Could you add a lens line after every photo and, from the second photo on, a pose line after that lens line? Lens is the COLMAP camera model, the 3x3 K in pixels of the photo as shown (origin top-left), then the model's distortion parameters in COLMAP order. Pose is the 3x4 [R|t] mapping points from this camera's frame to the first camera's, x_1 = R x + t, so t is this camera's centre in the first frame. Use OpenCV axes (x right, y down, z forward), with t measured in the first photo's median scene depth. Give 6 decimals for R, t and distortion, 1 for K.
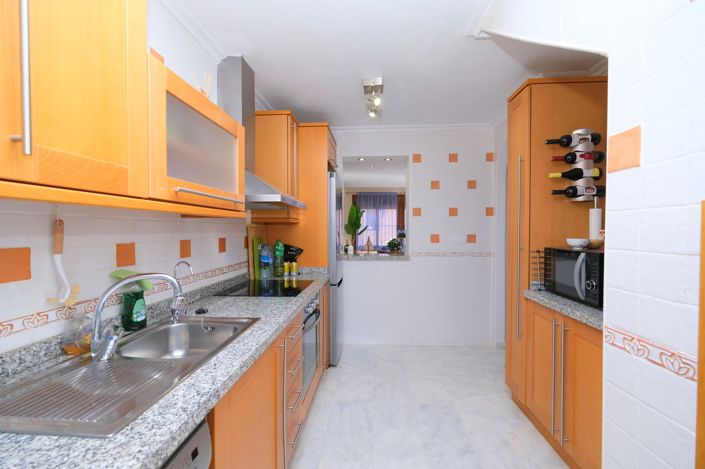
lens RADIAL K [[310.9, 0, 352.5], [0, 310.9, 234.5], [0, 0, 1]] dist [0.000260, -0.000059]
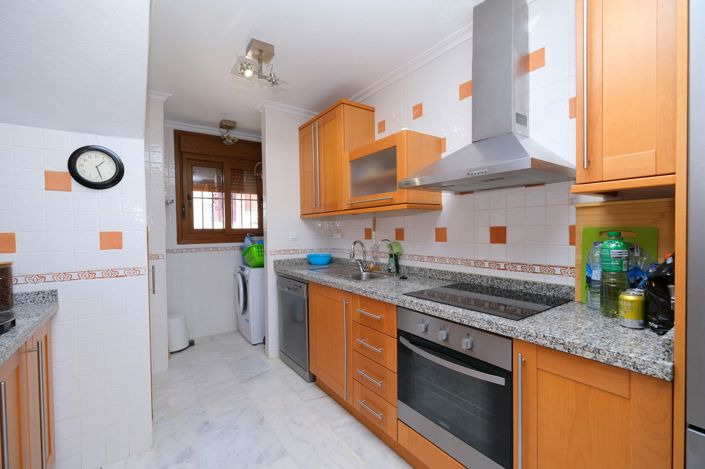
lens RADIAL K [[310.9, 0, 352.5], [0, 310.9, 234.5], [0, 0, 1]] dist [0.000260, -0.000059]
pose [[-0.781580, 0.019415, -0.623503, 0.517204], [0.008318, 0.999751, 0.020703, 0.020576], [0.623750, 0.010995, -0.781547, 1.829723]]
